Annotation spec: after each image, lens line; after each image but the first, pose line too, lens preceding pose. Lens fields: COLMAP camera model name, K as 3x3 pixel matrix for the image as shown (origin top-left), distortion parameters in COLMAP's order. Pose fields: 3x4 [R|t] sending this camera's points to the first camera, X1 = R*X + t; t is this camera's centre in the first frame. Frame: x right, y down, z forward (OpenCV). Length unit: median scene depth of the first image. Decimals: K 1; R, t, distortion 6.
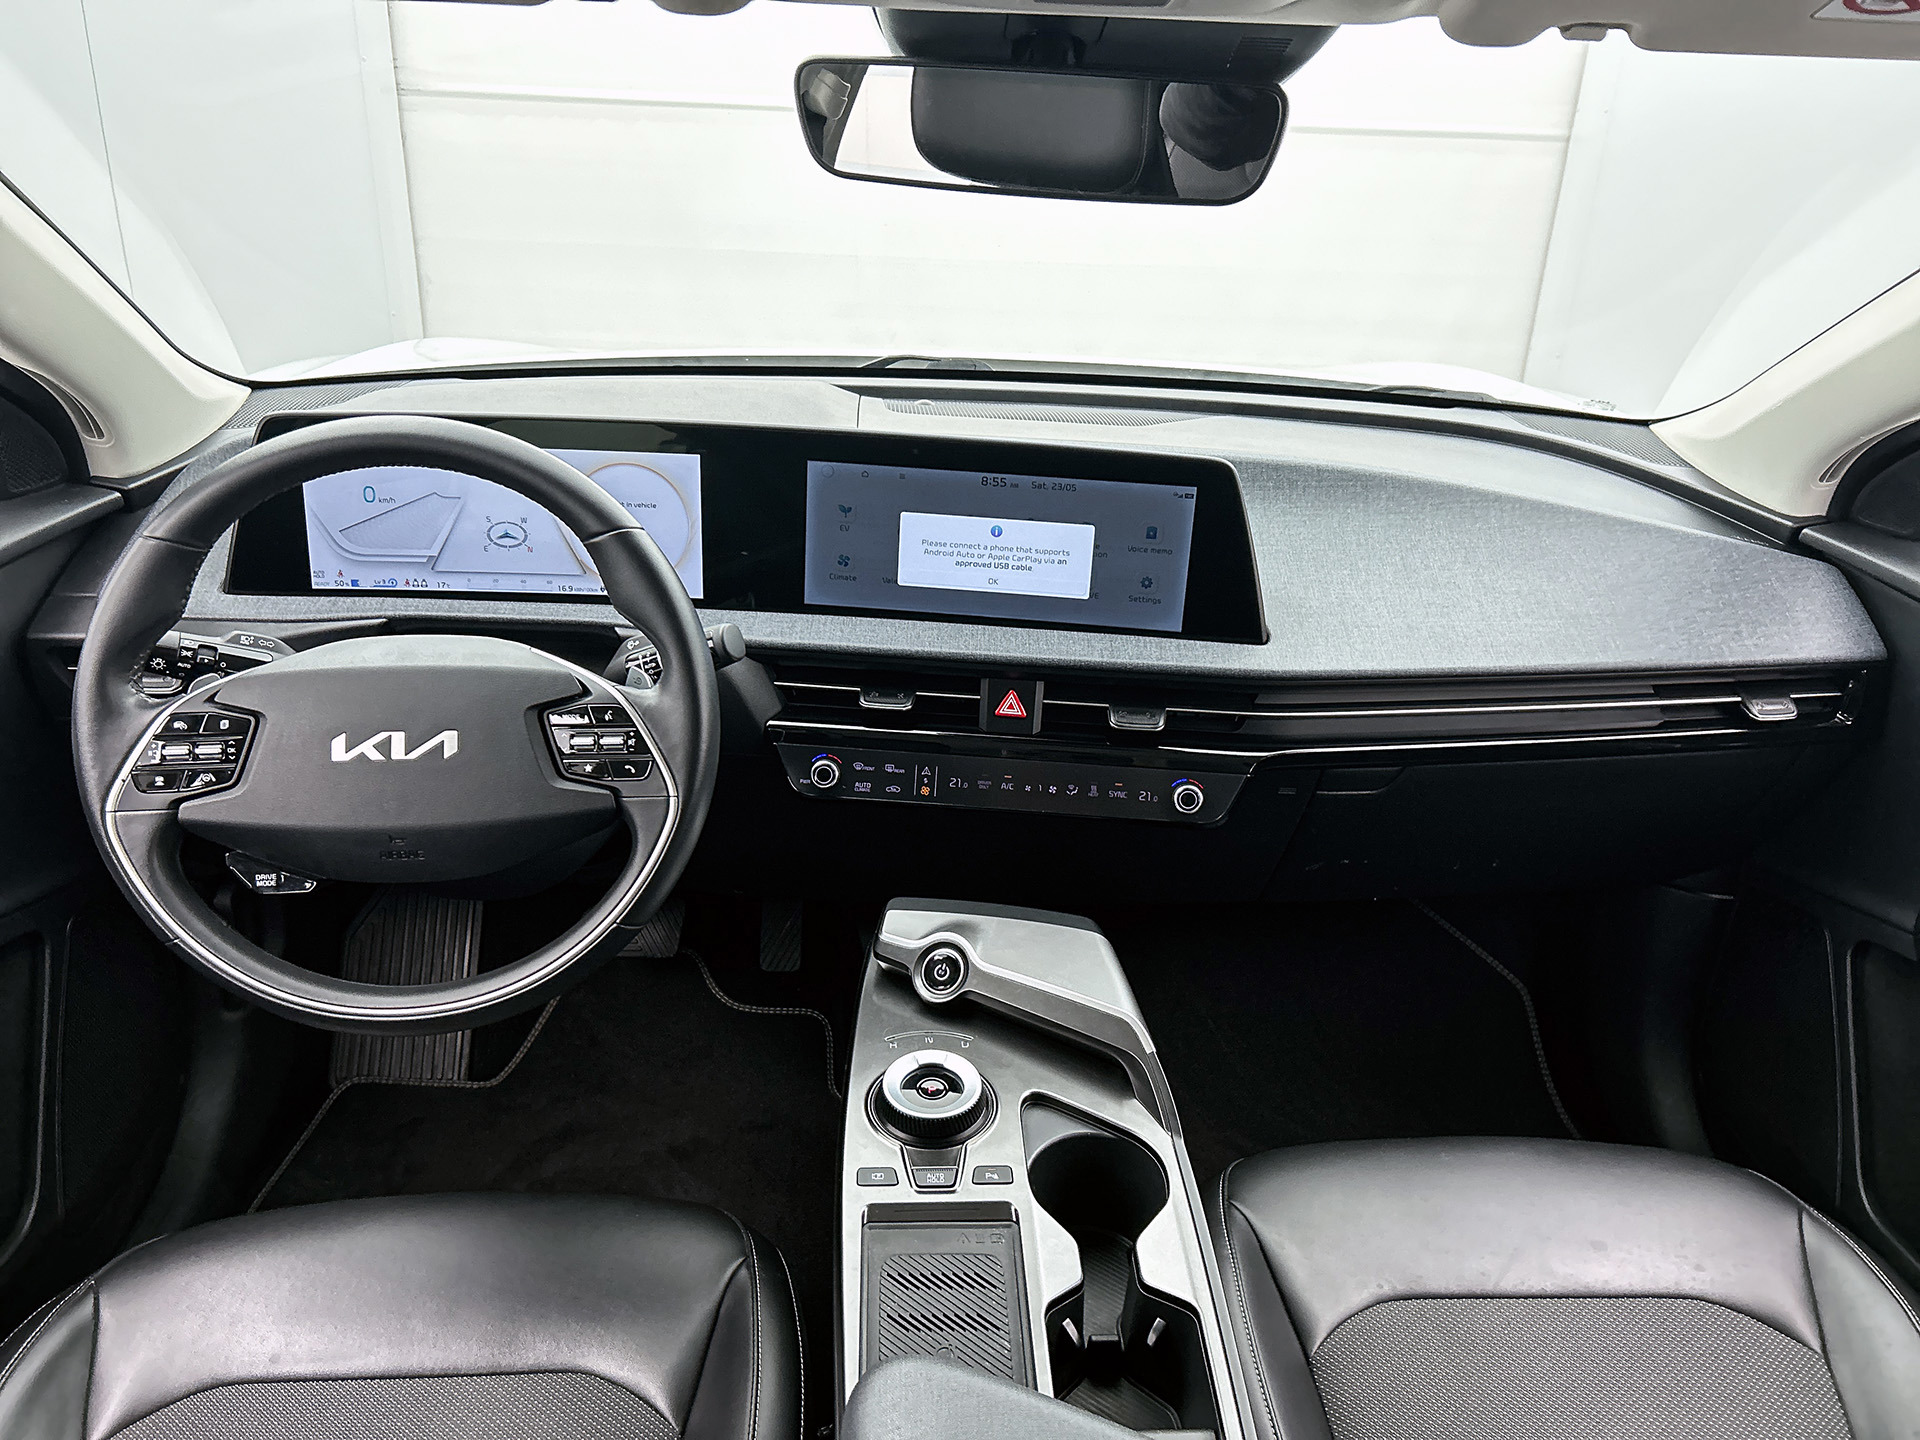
lens RADIAL K [[1450.5, 0, 972.1], [0, 1450.5, 720.8], [0, 0, 1]] dist [0.038016, -0.024187]
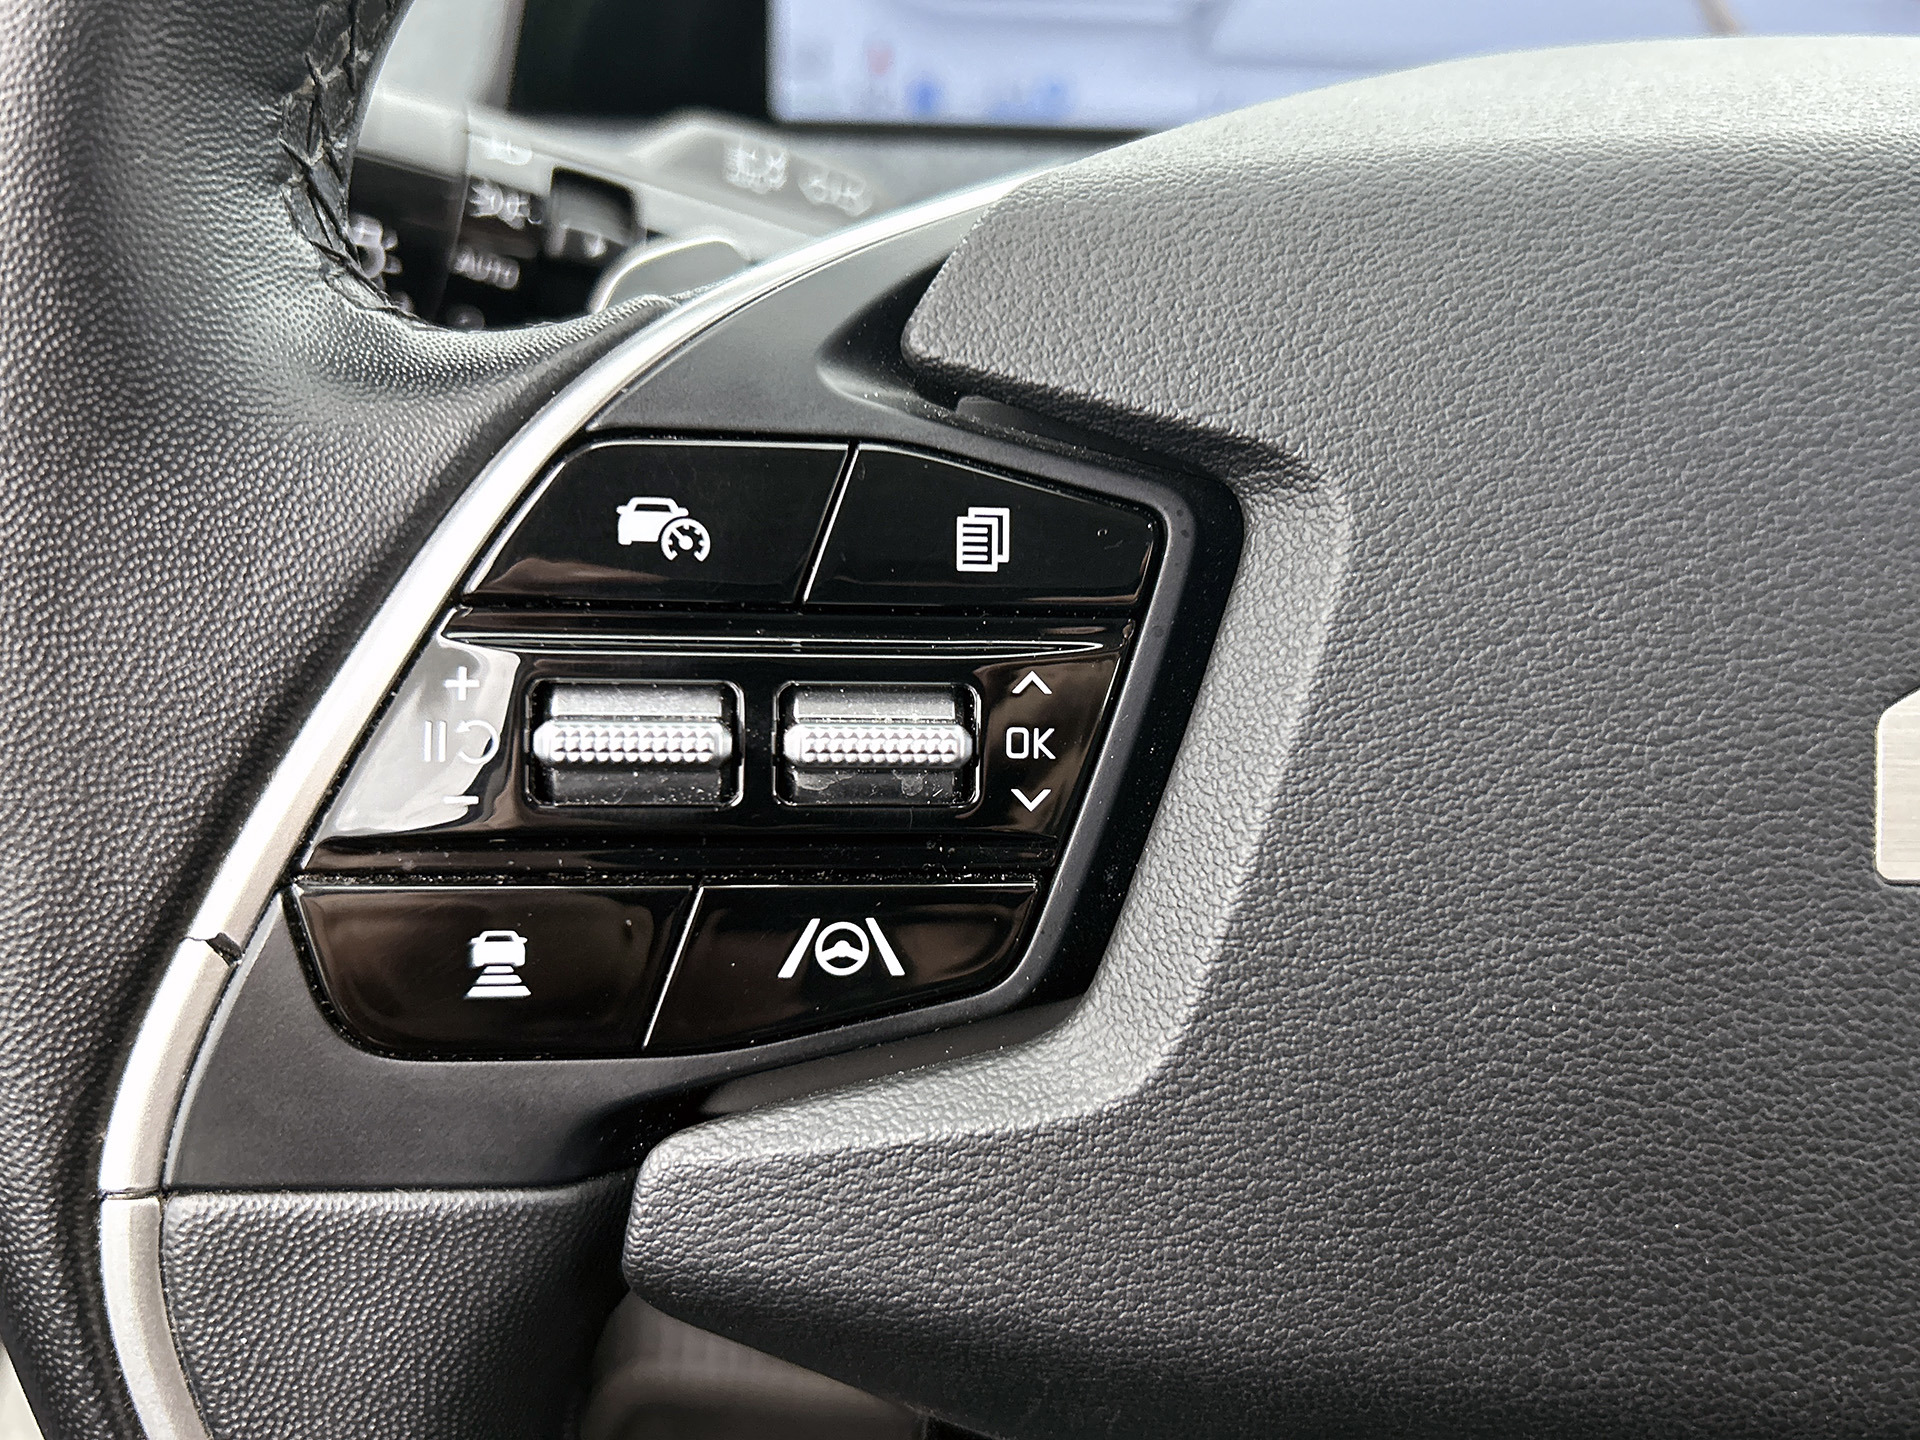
lens RADIAL K [[1660.0, 0, 974.8], [0, 1660.0, 738.8], [0, 0, 1]] dist [0.012123, -0.017293]
pose [[0.997887, 0.020088, -0.061796, -0.392139], [-0.014827, 0.996318, 0.084437, 0.004244], [0.063265, -0.083342, 0.994511, 0.667073]]
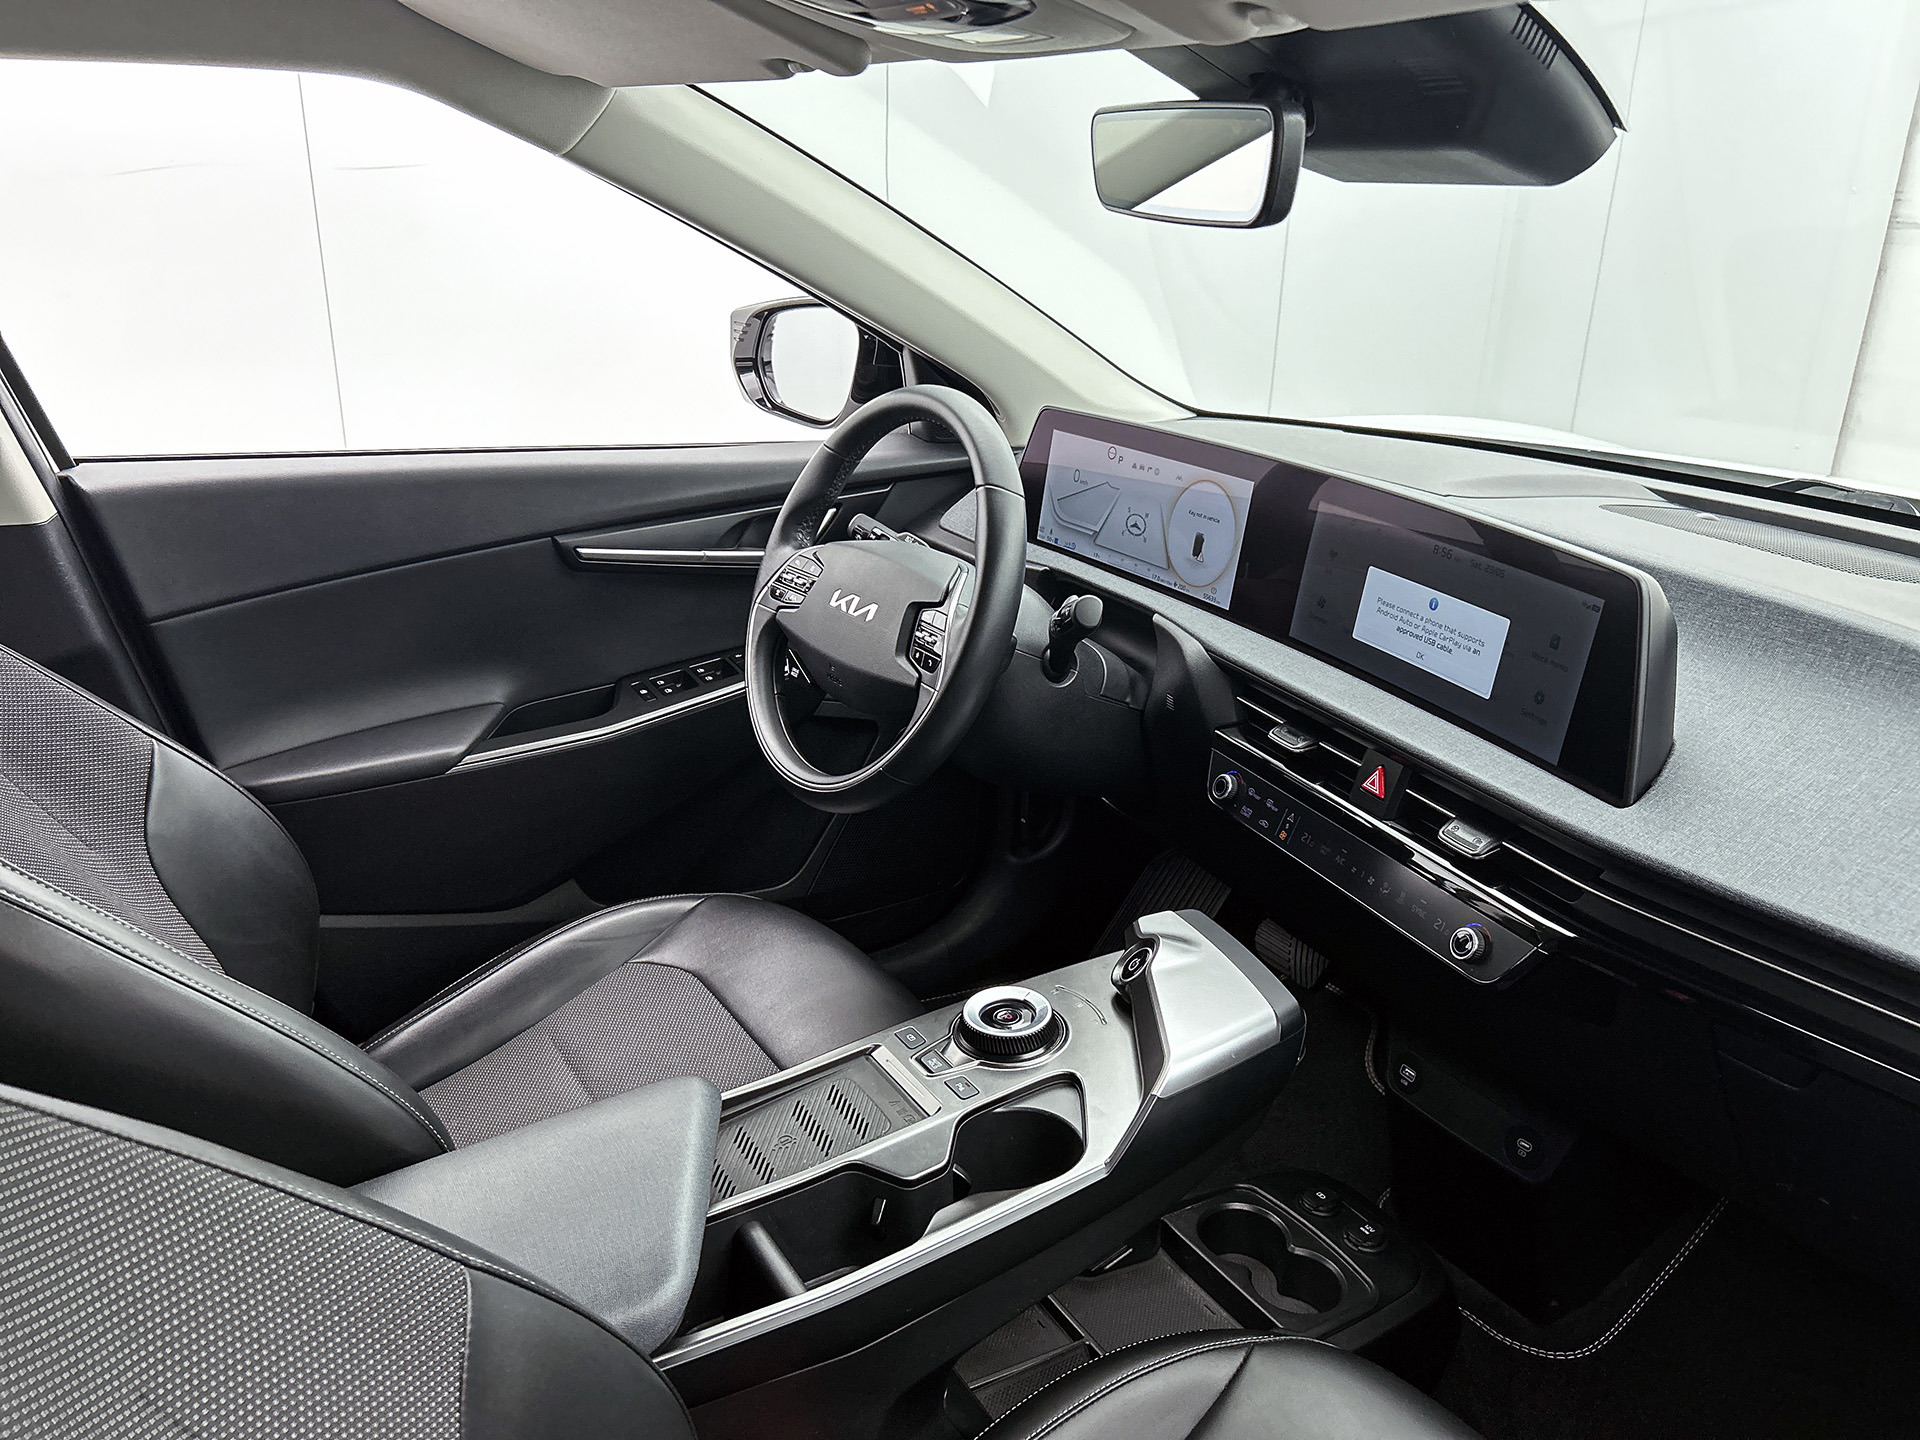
lens RADIAL K [[1450.5, 0, 952.8], [0, 1450.5, 736.1], [0, 0, 1]] dist [0.038016, -0.024187]
pose [[0.477217, 0.286670, -0.830713, 0.672398], [-0.358937, 0.926434, 0.113506, -0.046847], [0.802140, 0.244007, 0.545006, 0.257413]]
